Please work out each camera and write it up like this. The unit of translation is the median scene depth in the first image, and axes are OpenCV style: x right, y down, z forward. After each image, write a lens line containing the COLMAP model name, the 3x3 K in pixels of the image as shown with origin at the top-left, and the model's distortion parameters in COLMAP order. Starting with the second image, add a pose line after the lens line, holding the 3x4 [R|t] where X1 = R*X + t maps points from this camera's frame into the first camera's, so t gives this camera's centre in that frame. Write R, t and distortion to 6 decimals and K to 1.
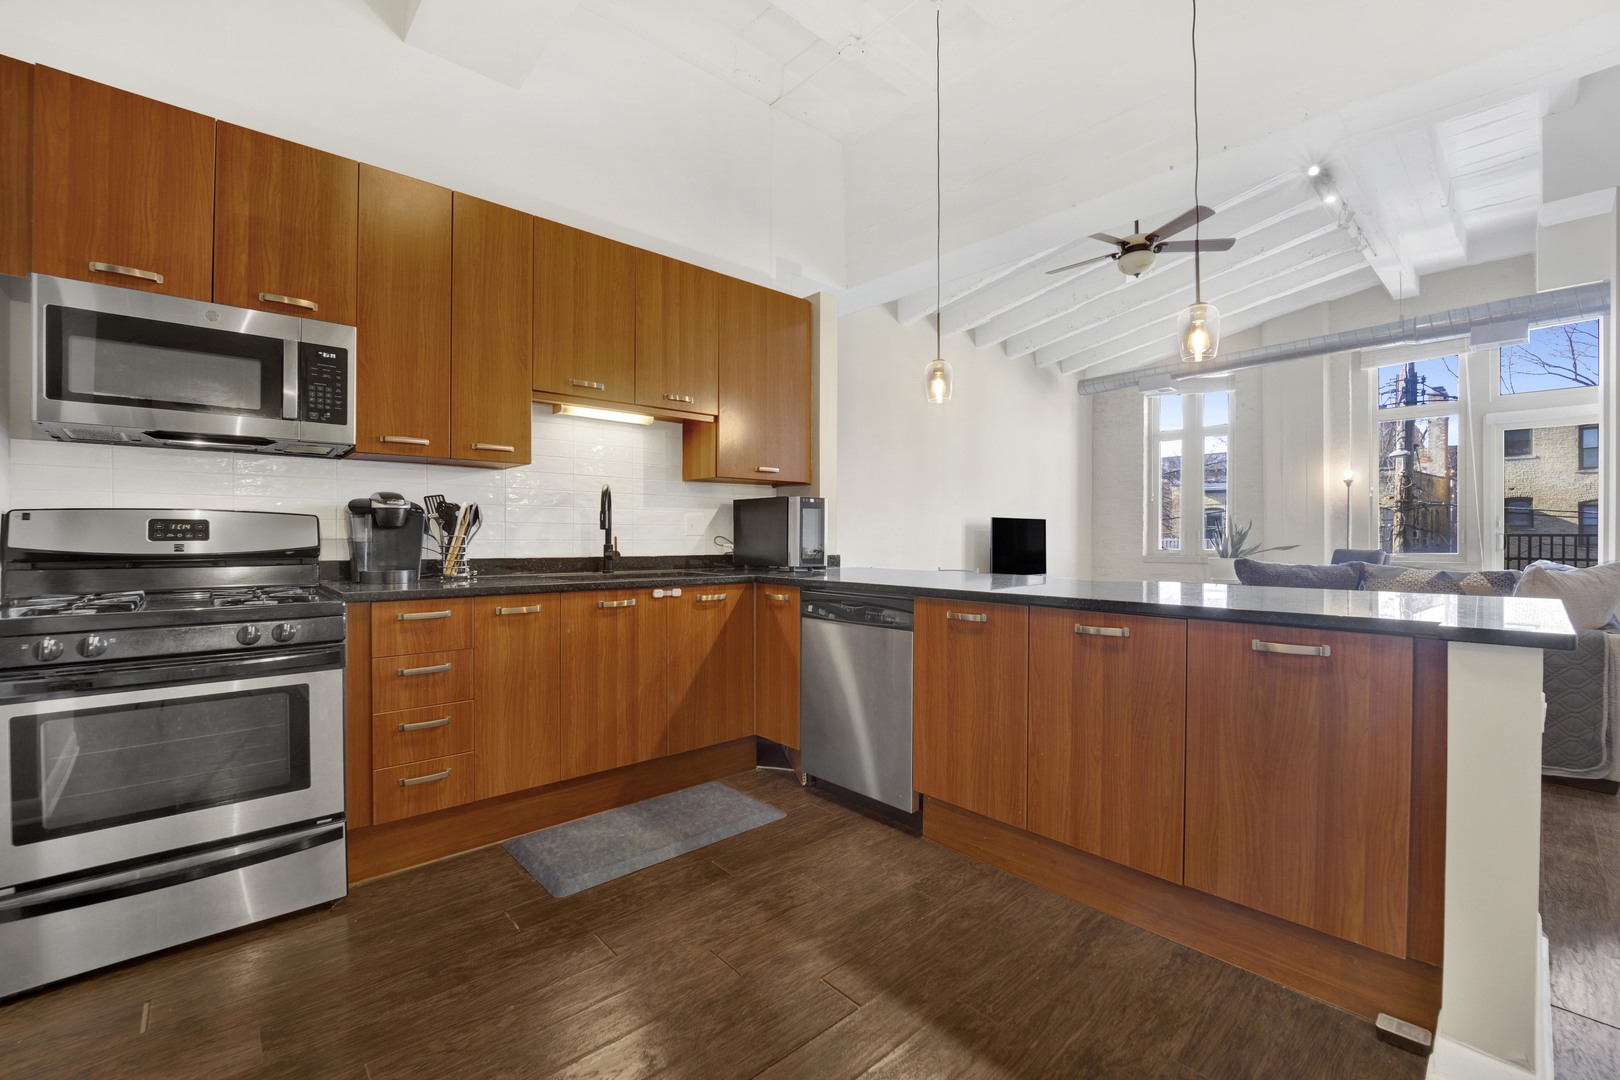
lens RADIAL K [[695.8, 0, 790.6], [0, 695.8, 538.2], [0, 0, 1]] dist [-0.002316, -0.010124]
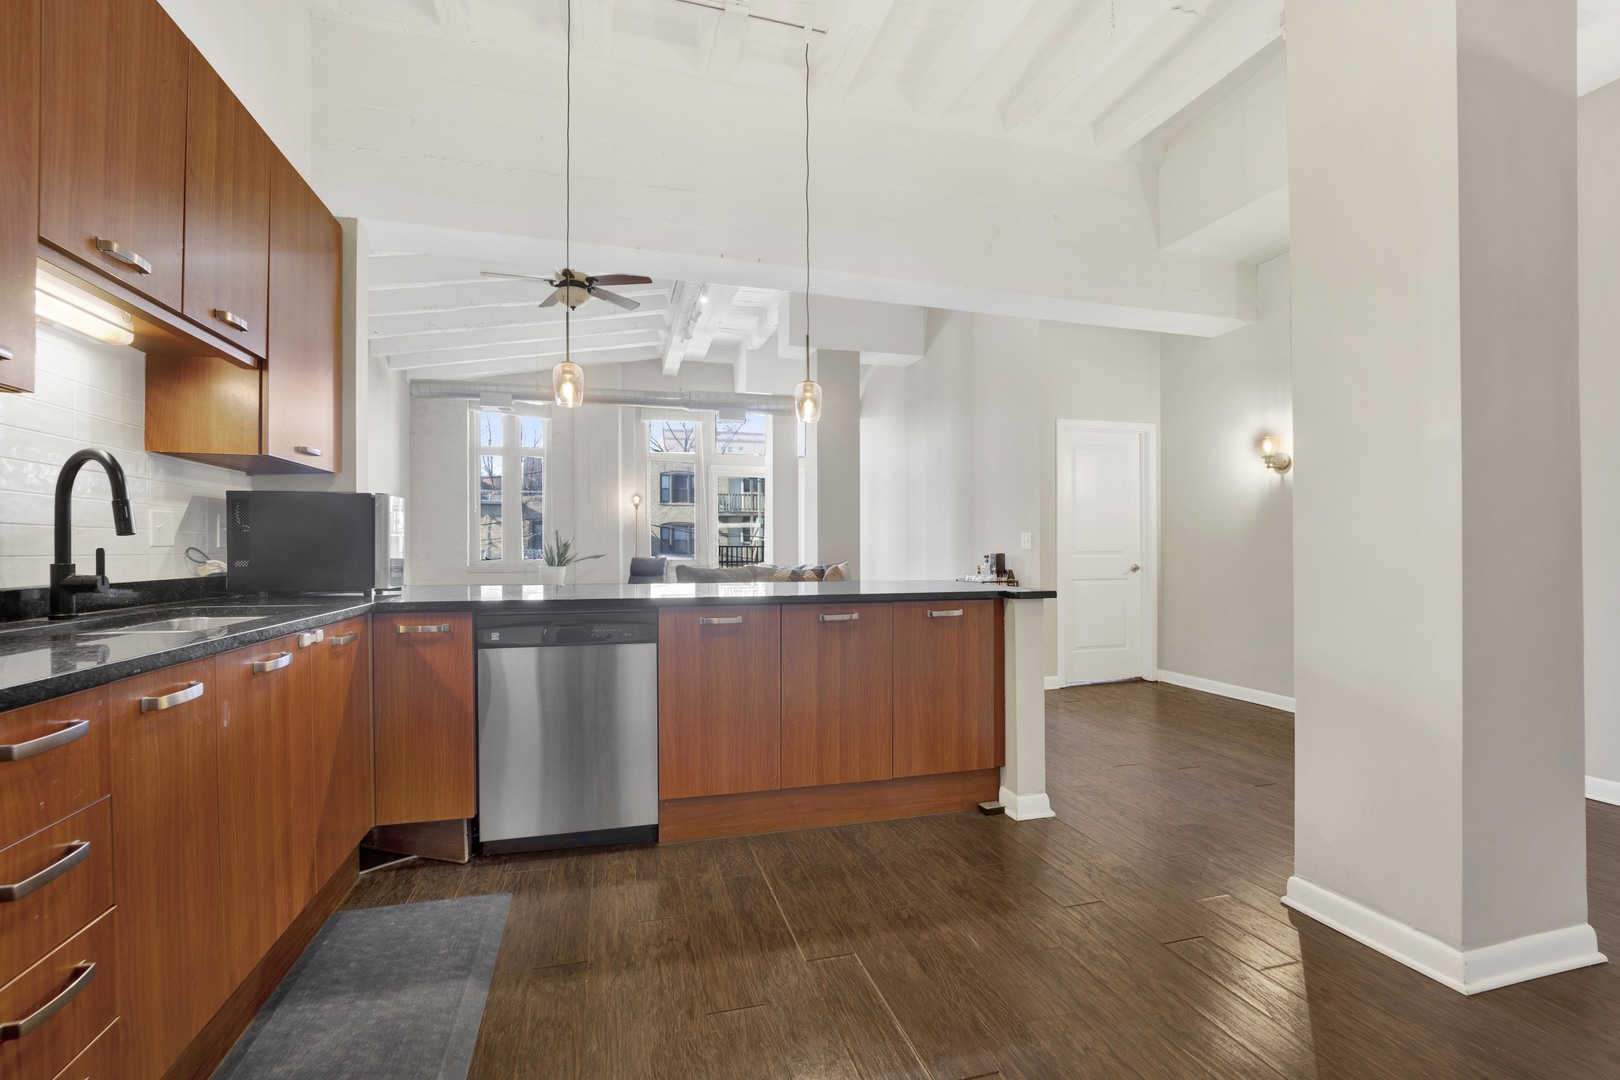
lens RADIAL K [[690.7, 0, 823.1], [0, 690.7, 549.4], [0, 0, 1]] dist [-0.014035, -0.000070]
pose [[0.420804, -0.003005, 0.907147, -0.563273], [0.002026, 0.999995, 0.002373, -0.001442], [-0.907149, 0.000839, 0.420808, 0.330334]]
